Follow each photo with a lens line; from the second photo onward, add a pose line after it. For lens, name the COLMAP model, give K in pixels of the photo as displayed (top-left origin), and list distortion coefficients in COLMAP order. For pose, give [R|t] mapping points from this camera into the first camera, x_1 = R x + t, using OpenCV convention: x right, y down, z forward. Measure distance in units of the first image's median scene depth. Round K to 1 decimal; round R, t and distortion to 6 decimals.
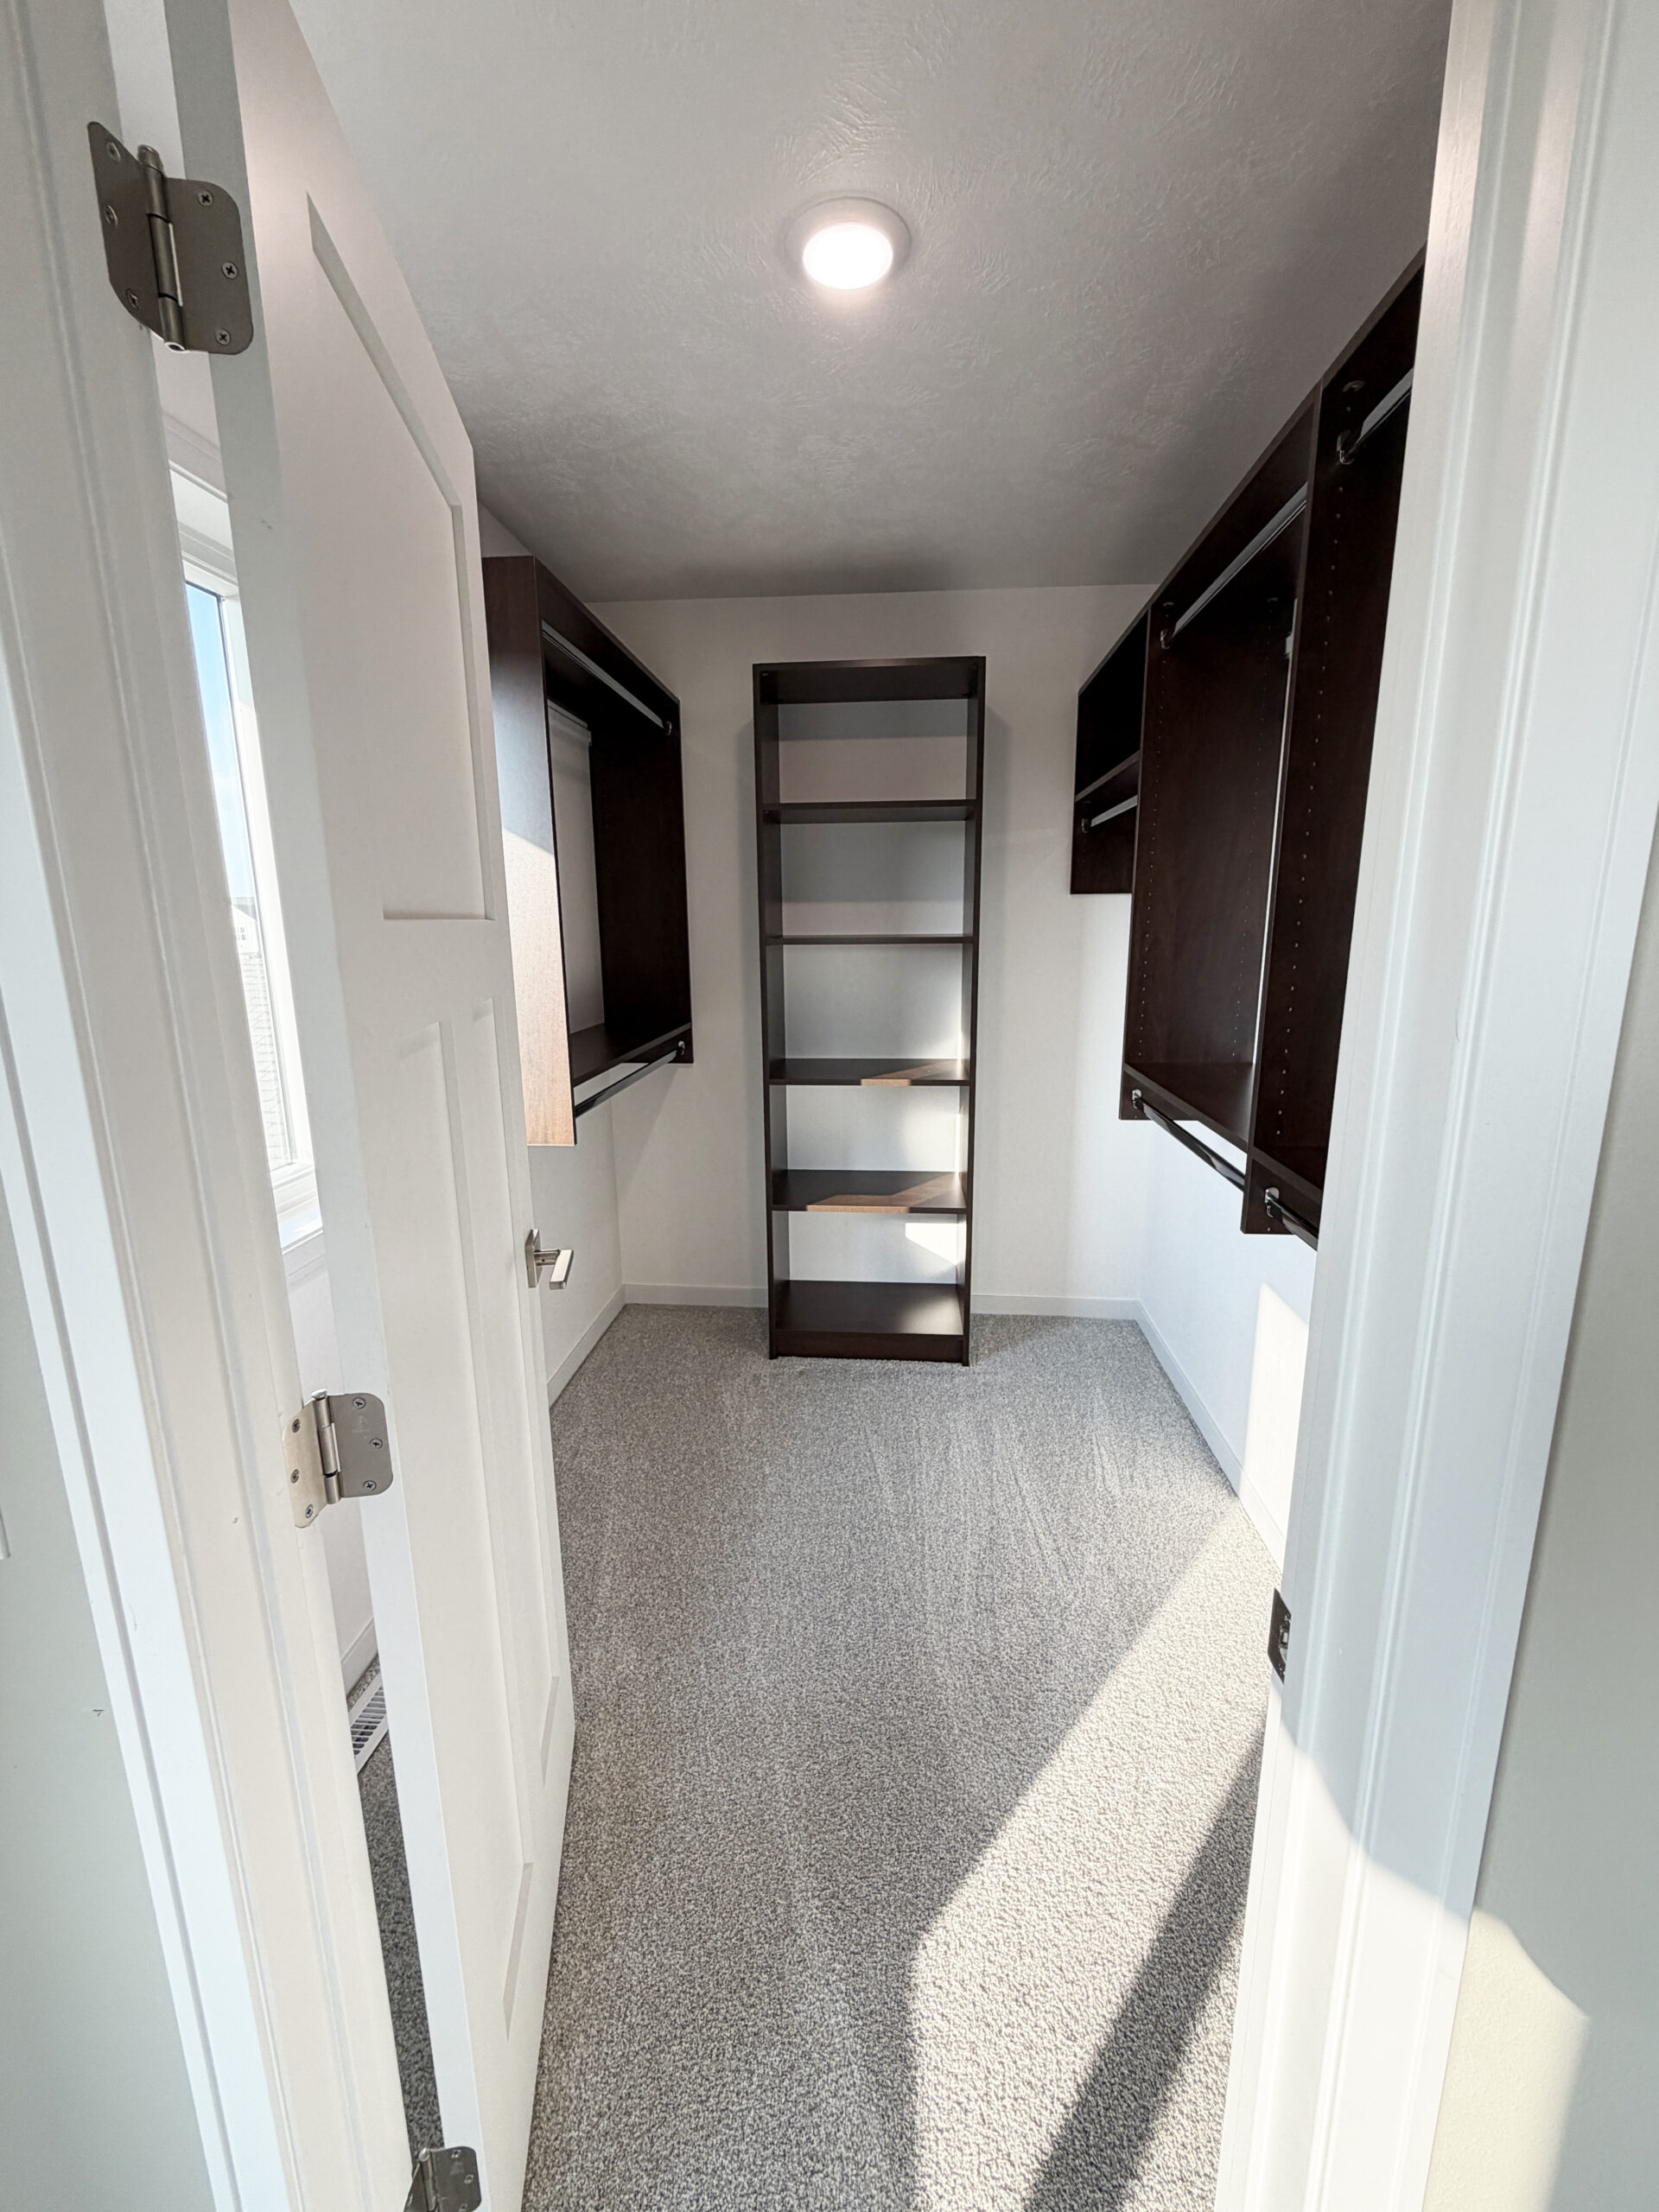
lens RADIAL K [[883.3, 0, 826.9], [0, 883.3, 1101.5], [0, 0, 1]] dist [-0.001309, 0.000011]
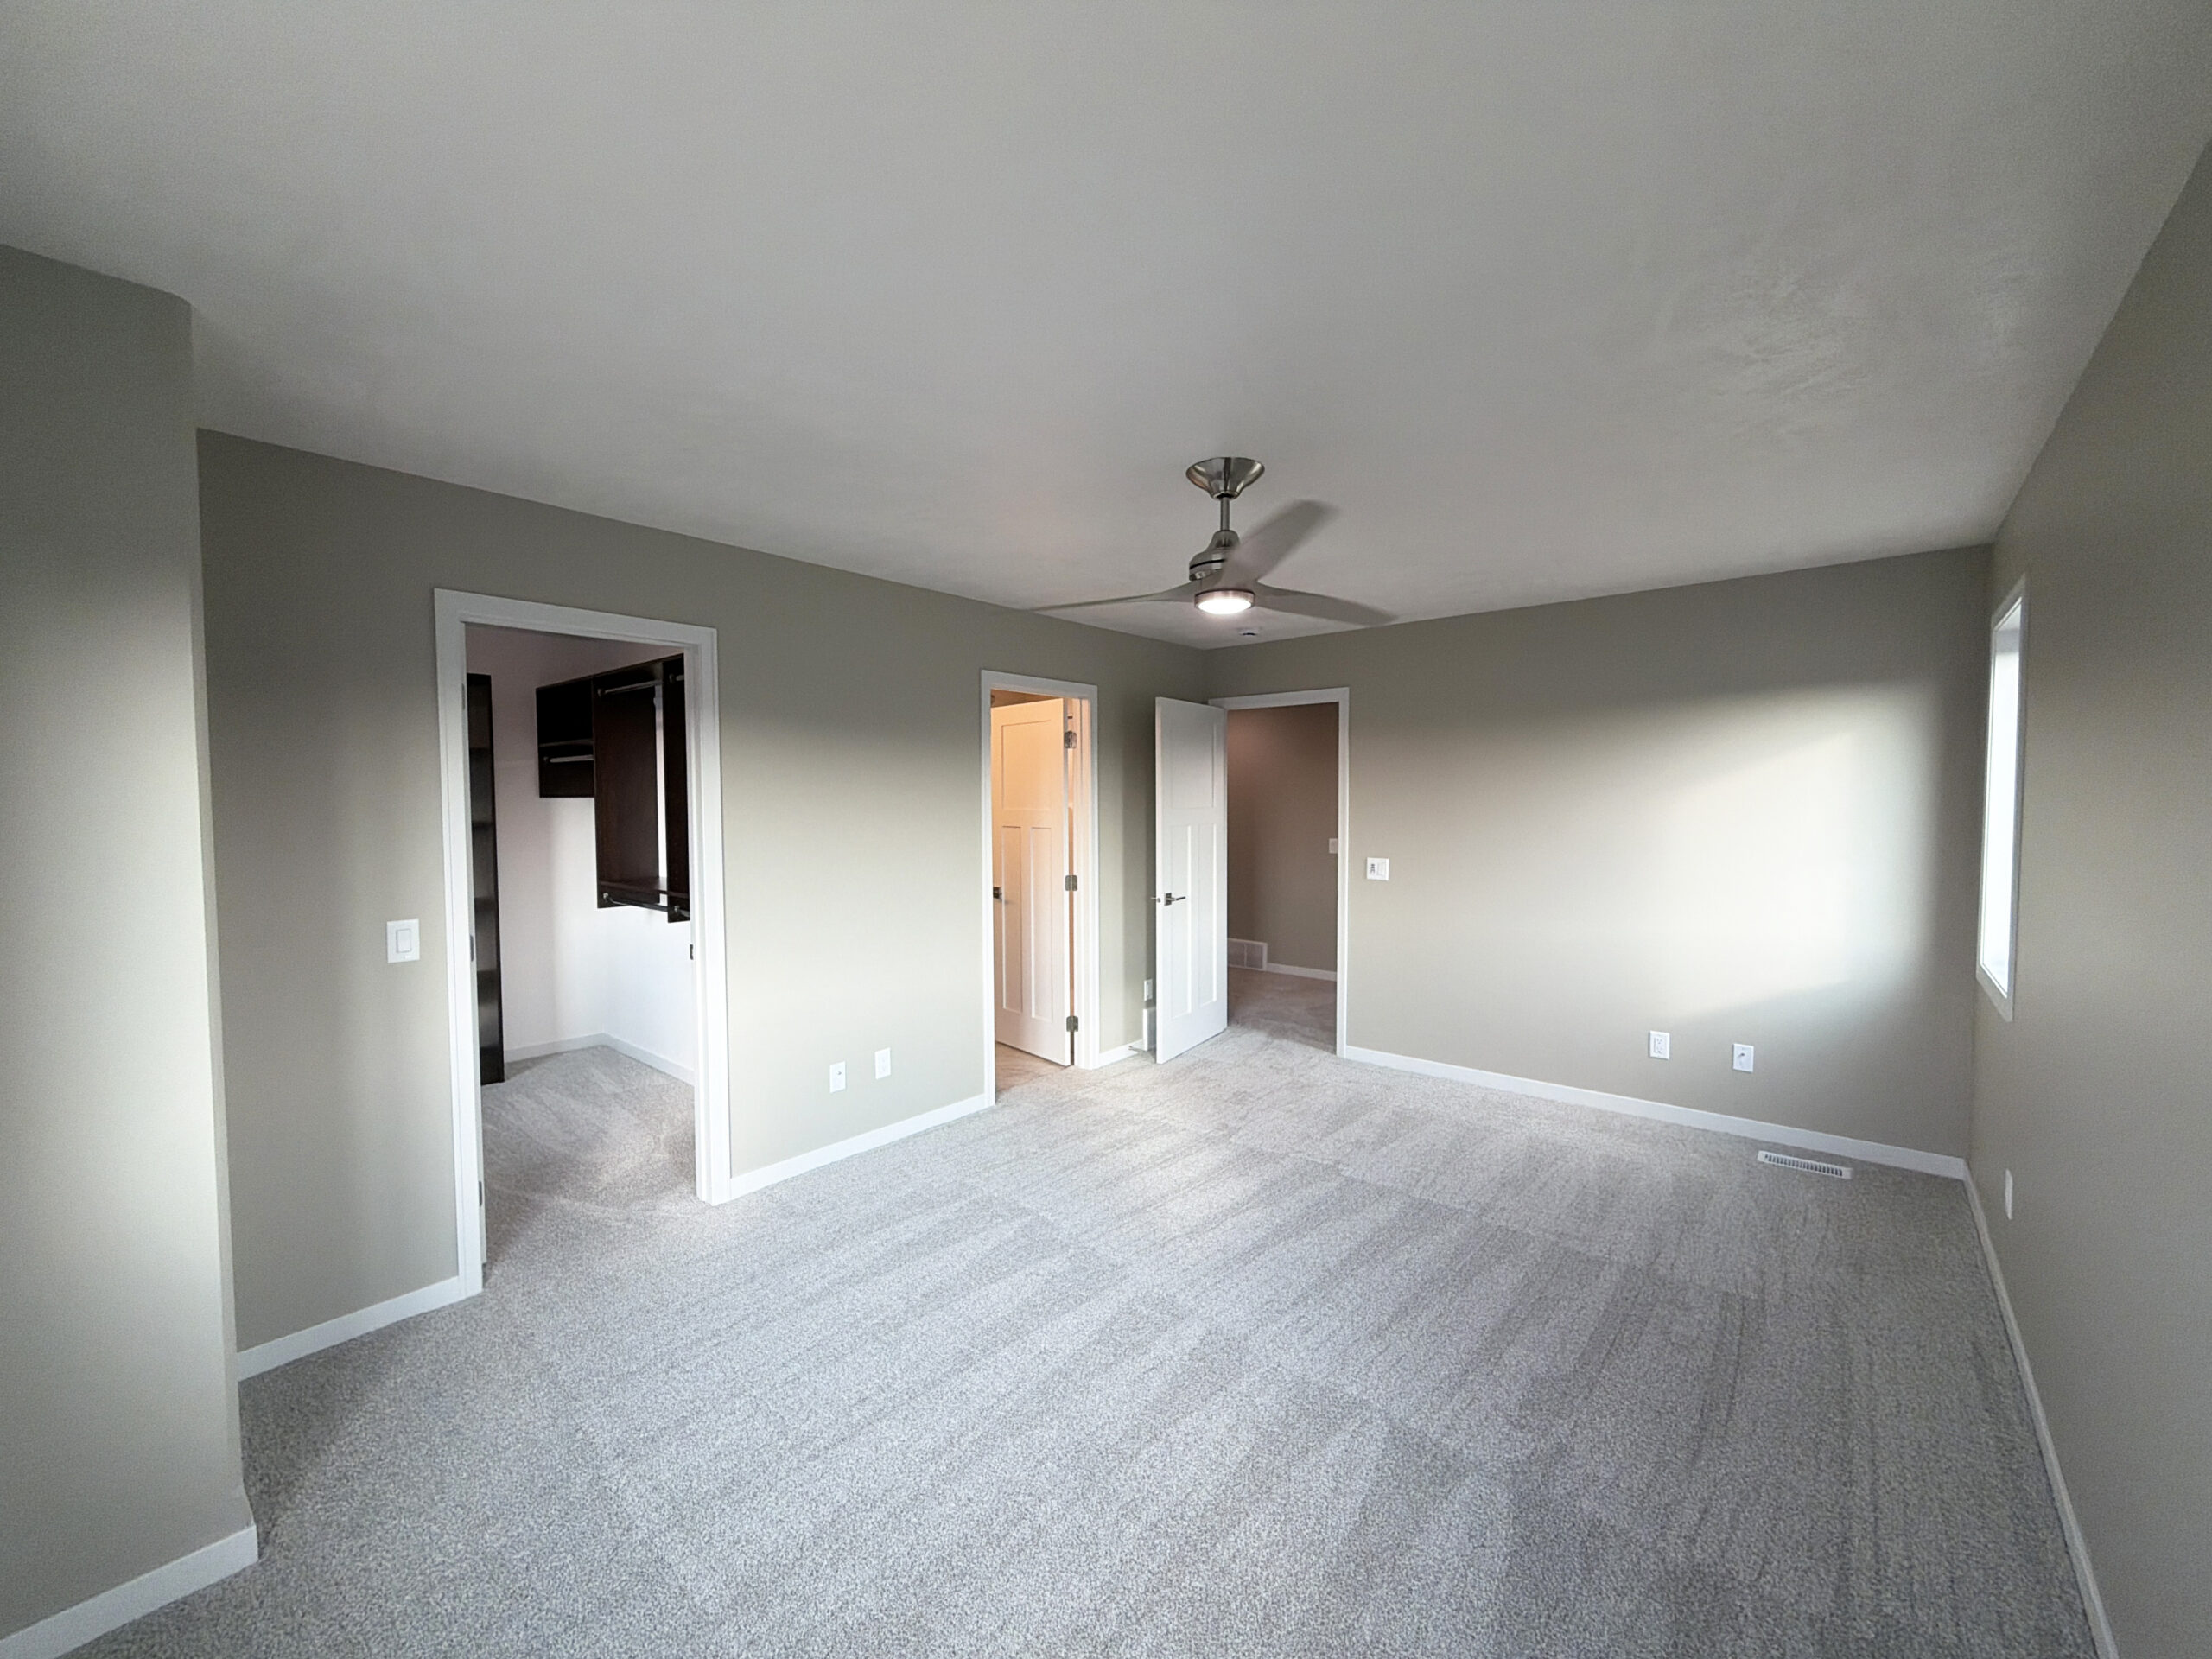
lens RADIAL K [[881.7, 0, 1100.0], [0, 881.7, 832.6], [0, 0, 1]] dist [-0.000600, 0.000037]
pose [[0.580471, -0.022095, 0.813981, -0.651449], [0.164842, 0.982123, -0.090894, 0.226067], [-0.797421, 0.186940, 0.573736, -1.130767]]
